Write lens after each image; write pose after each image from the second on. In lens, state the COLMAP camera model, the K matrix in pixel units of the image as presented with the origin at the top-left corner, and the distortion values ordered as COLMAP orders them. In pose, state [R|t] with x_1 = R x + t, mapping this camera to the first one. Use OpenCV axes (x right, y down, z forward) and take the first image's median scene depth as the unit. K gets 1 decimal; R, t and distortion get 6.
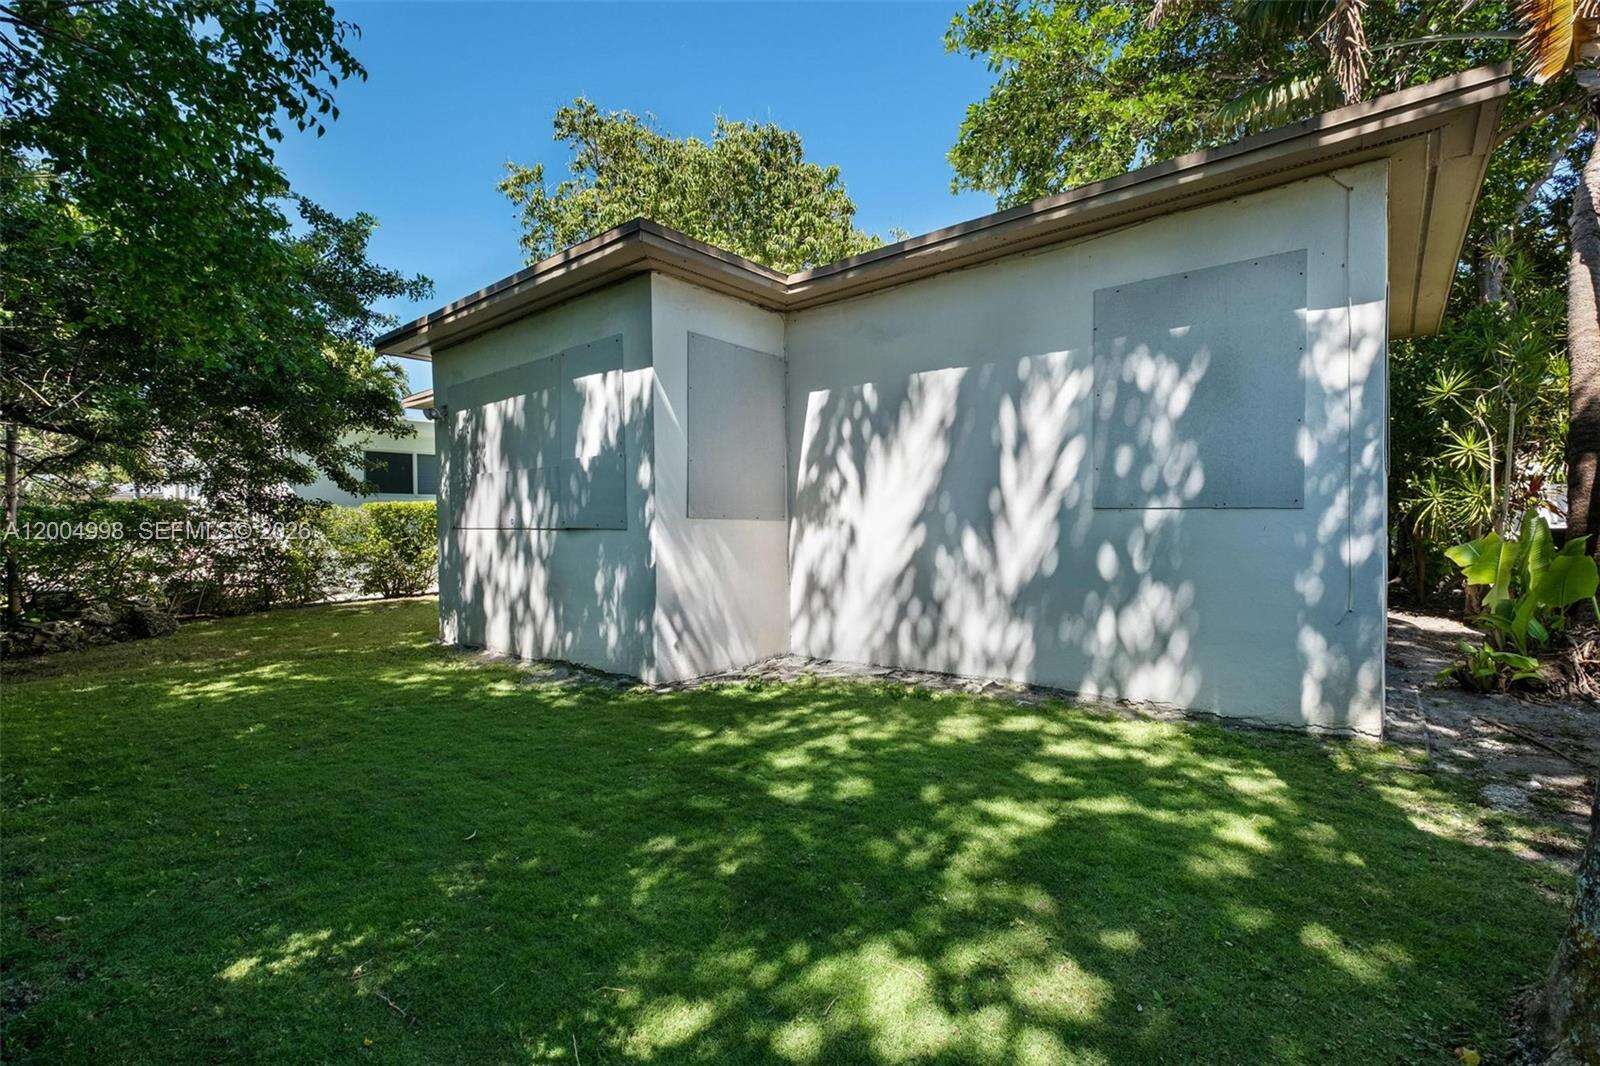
lens RADIAL K [[695.1, 0, 803.8], [0, 695.1, 508.6], [0, 0, 1]] dist [-0.002992, -0.001029]
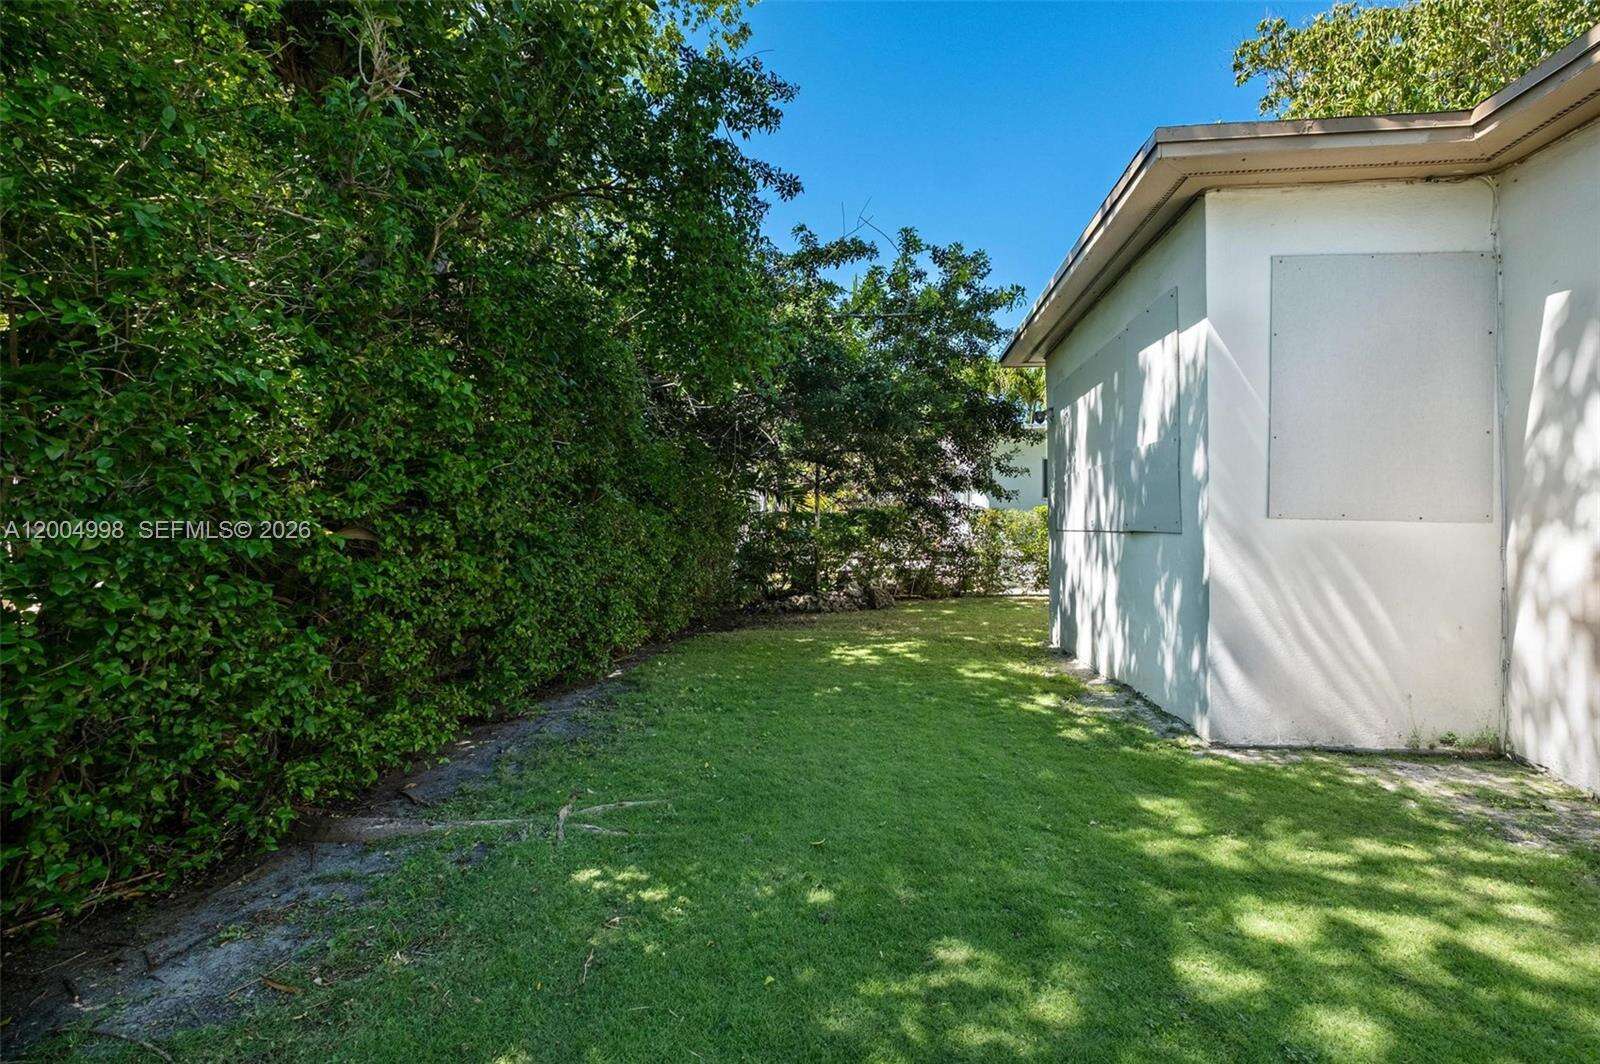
lens RADIAL K [[695.1, 0, 803.8], [0, 695.1, 507.6], [0, 0, 1]] dist [-0.002992, -0.001029]
pose [[0.561834, -0.015357, -0.827108, 0.180574], [0.009764, 0.999881, -0.011932, 0.008280], [0.827192, -0.001372, 0.561917, 0.248256]]
